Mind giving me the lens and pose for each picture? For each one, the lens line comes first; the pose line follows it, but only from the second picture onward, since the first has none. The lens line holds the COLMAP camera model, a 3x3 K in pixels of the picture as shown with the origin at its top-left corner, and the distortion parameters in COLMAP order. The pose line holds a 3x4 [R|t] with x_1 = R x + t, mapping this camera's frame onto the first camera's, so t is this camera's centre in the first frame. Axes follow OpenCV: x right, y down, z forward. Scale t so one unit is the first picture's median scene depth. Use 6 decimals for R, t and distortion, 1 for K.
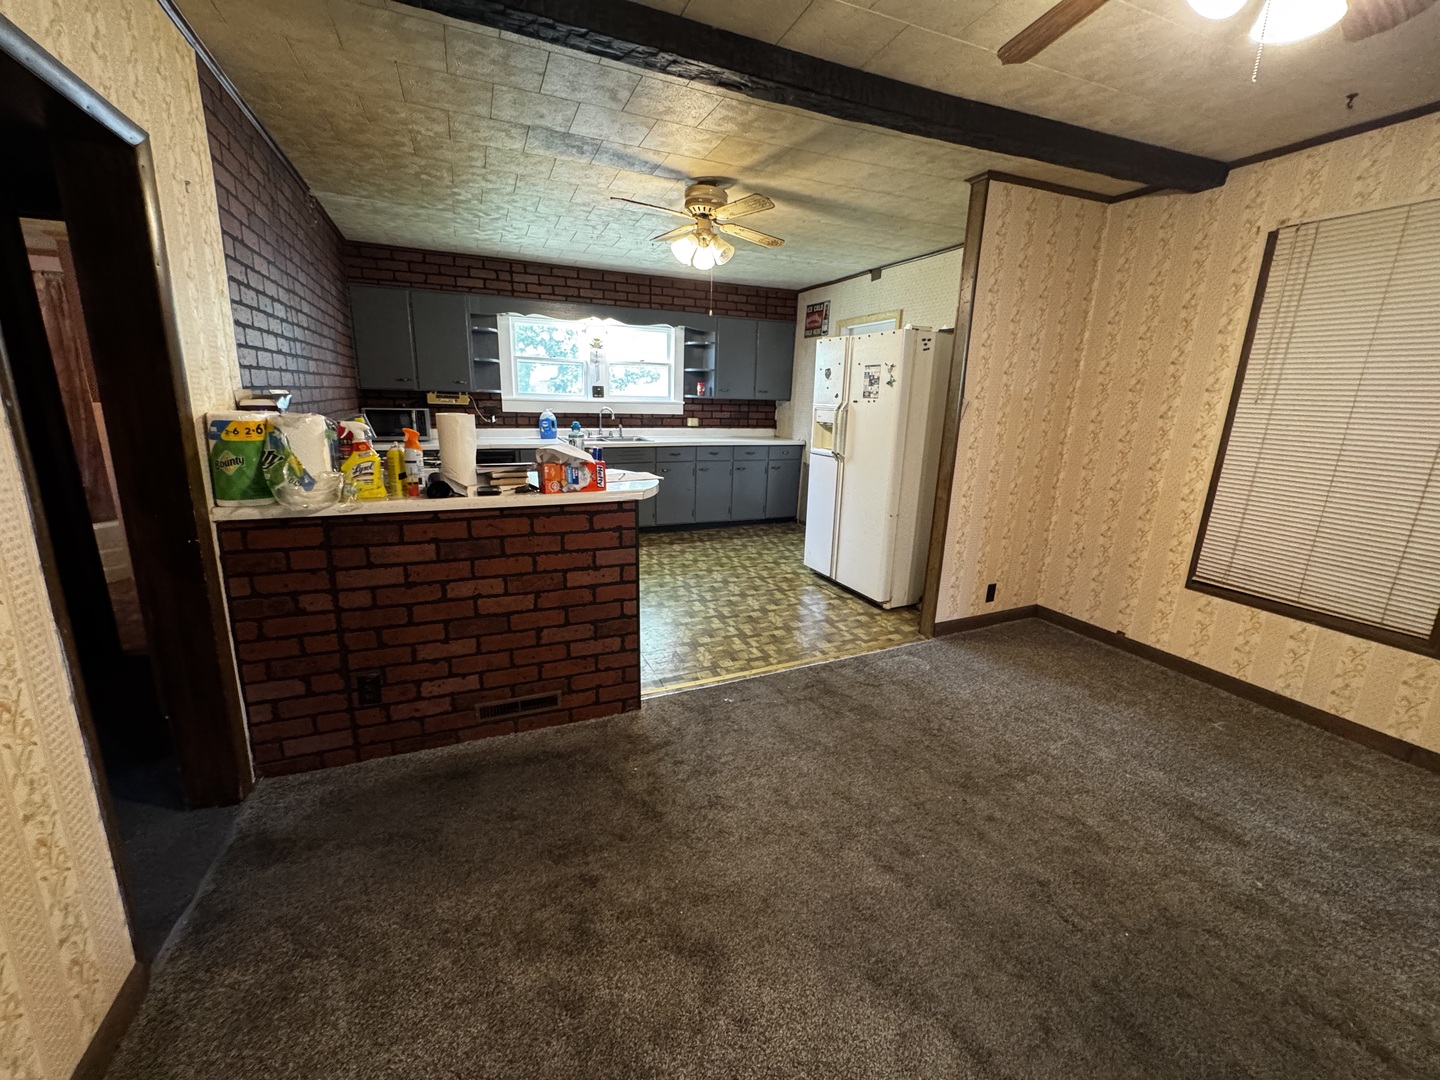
lens RADIAL K [[579.7, 0, 721.6], [0, 579.7, 534.6], [0, 0, 1]] dist [-0.008931, -0.000608]
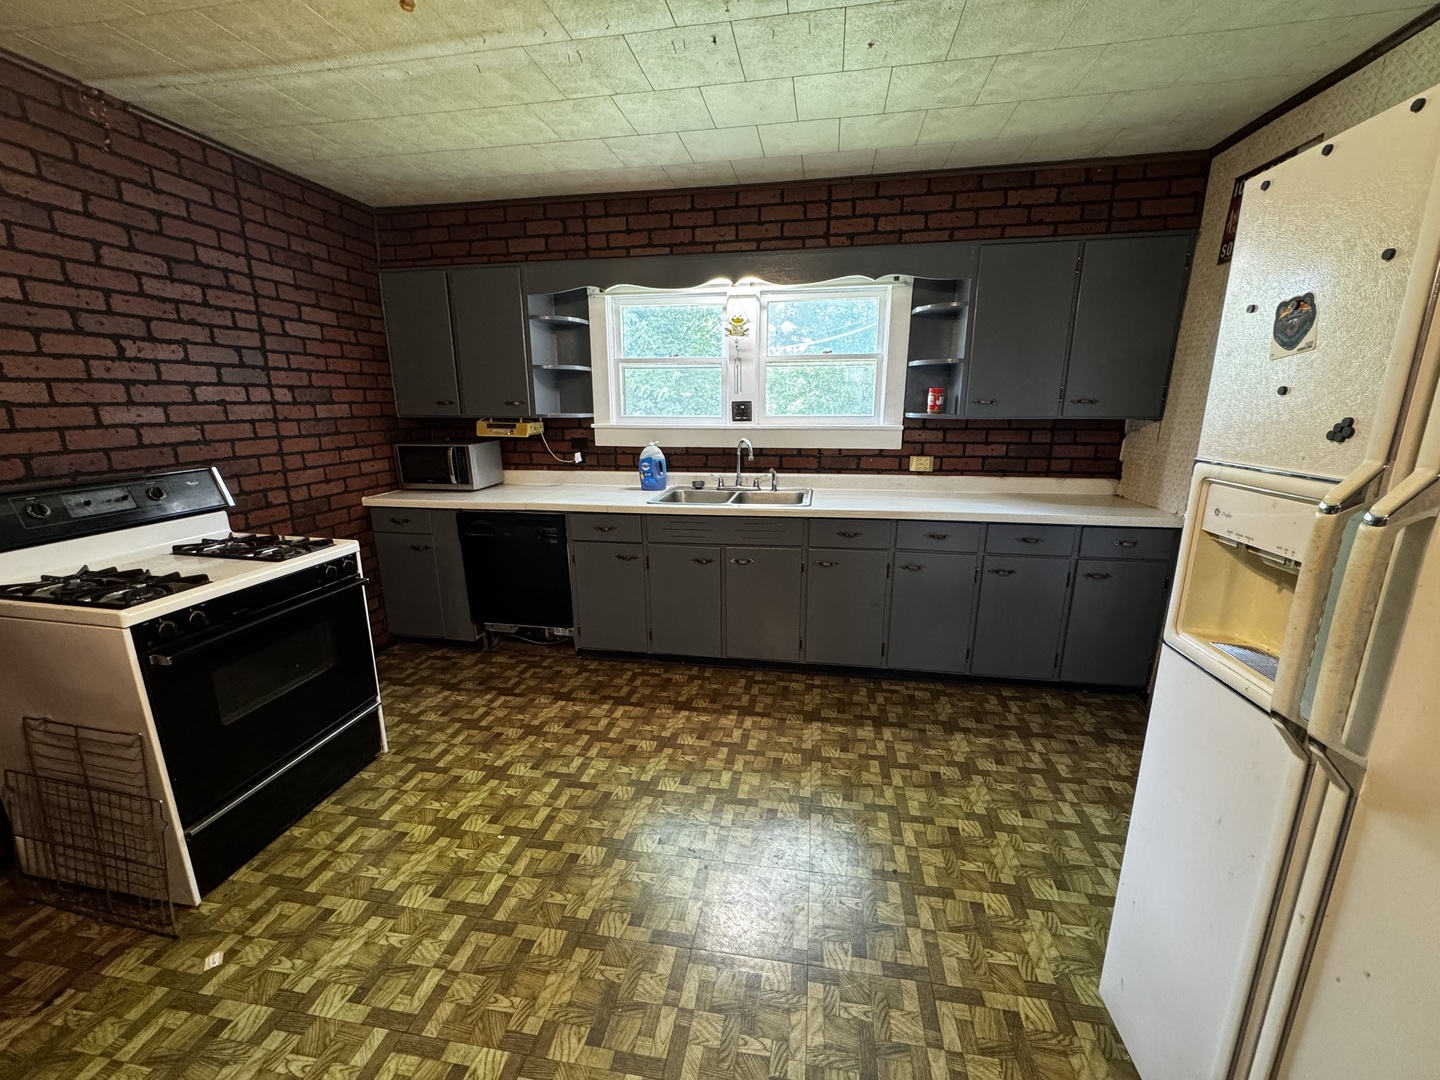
lens RADIAL K [[579.7, 0, 710.3], [0, 579.7, 539.6], [0, 0, 1]] dist [-0.008931, -0.000608]
pose [[0.831889, 0.099666, -0.545919, 0.091171], [-0.103266, 0.994360, 0.024176, -0.130827], [0.545249, 0.036263, 0.837489, 0.506473]]
